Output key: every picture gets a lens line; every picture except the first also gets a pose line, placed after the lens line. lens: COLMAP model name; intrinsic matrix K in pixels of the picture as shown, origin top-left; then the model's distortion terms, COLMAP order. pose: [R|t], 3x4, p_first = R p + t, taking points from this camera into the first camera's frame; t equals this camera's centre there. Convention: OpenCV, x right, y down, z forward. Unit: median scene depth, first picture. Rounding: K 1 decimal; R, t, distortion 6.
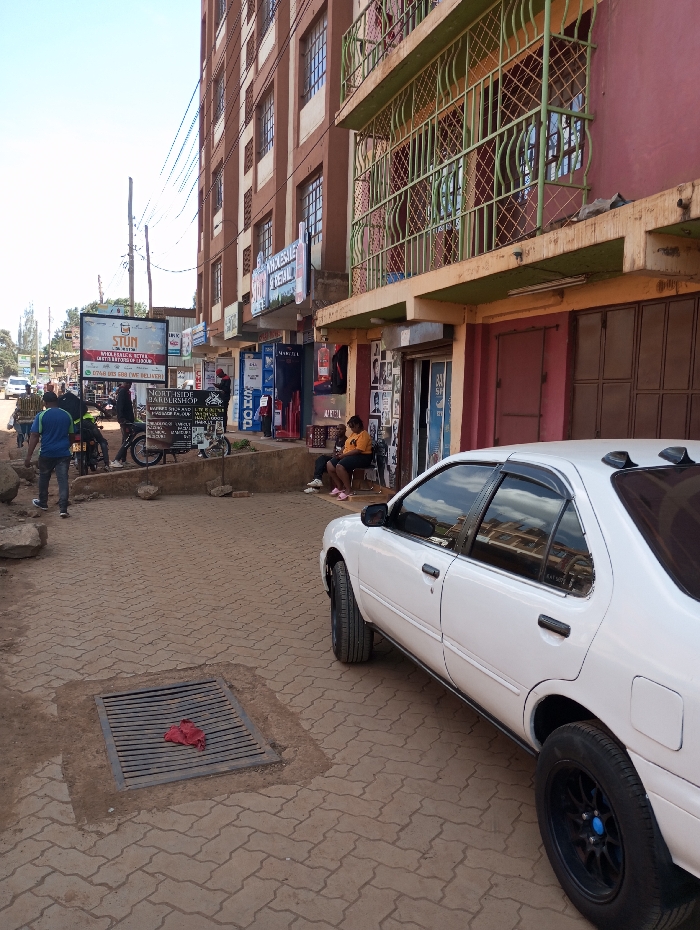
lens RADIAL K [[777.1, 0, 350.3], [0, 777.1, 463.6], [0, 0, 1]] dist [0.068960, -0.078958]
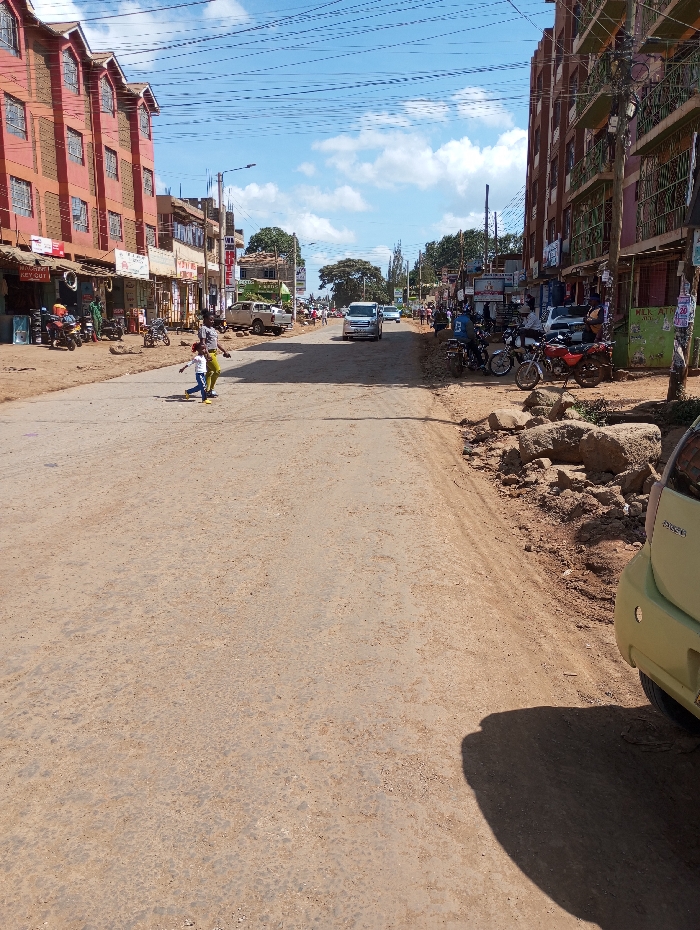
lens RADIAL K [[777.1, 0, 351.0], [0, 777.1, 465.2], [0, 0, 1]] dist [0.068960, -0.078958]
pose [[0.910961, 0.038729, -0.410670, 0.218100], [0.002442, 0.995059, 0.099257, 0.099764], [0.412485, -0.091423, 0.906365, -0.901666]]
